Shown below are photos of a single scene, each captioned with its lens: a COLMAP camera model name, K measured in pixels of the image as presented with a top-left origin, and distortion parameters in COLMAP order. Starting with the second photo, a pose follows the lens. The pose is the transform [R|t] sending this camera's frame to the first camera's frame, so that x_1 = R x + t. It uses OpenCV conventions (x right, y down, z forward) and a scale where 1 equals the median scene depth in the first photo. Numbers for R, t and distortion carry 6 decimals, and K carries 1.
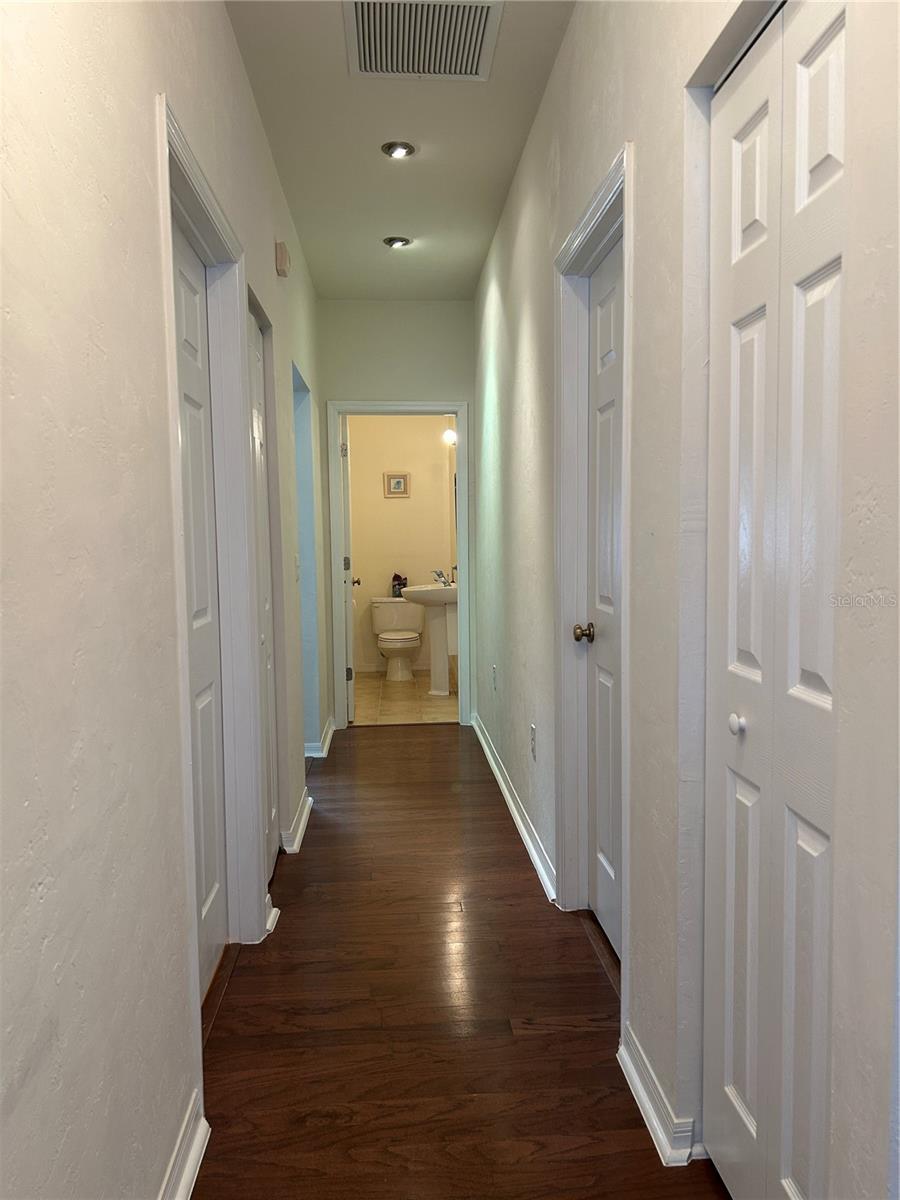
lens RADIAL K [[939.0, 0, 450.0], [0, 939.0, 600.0], [0, 0, 1]] dist [0.008996, 0.000162]
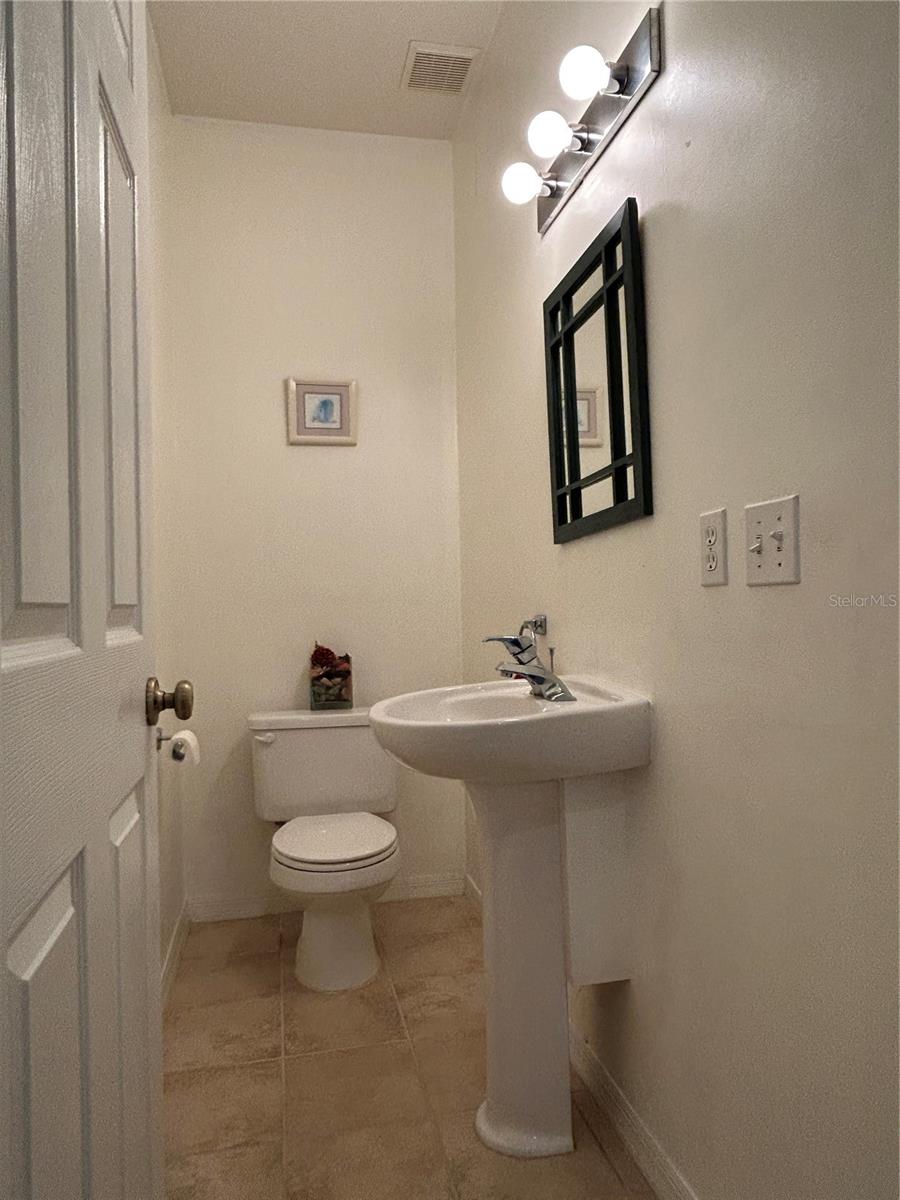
lens RADIAL K [[805.7, 0, 450.0], [0, 805.7, 600.0], [0, 0, 1]] dist [-0.000238, -0.000041]
pose [[0.988224, 0.001091, 0.153008, -0.055334], [0.009312, 0.997692, -0.067261, -0.023931], [-0.152728, 0.067894, 0.985933, 0.679726]]
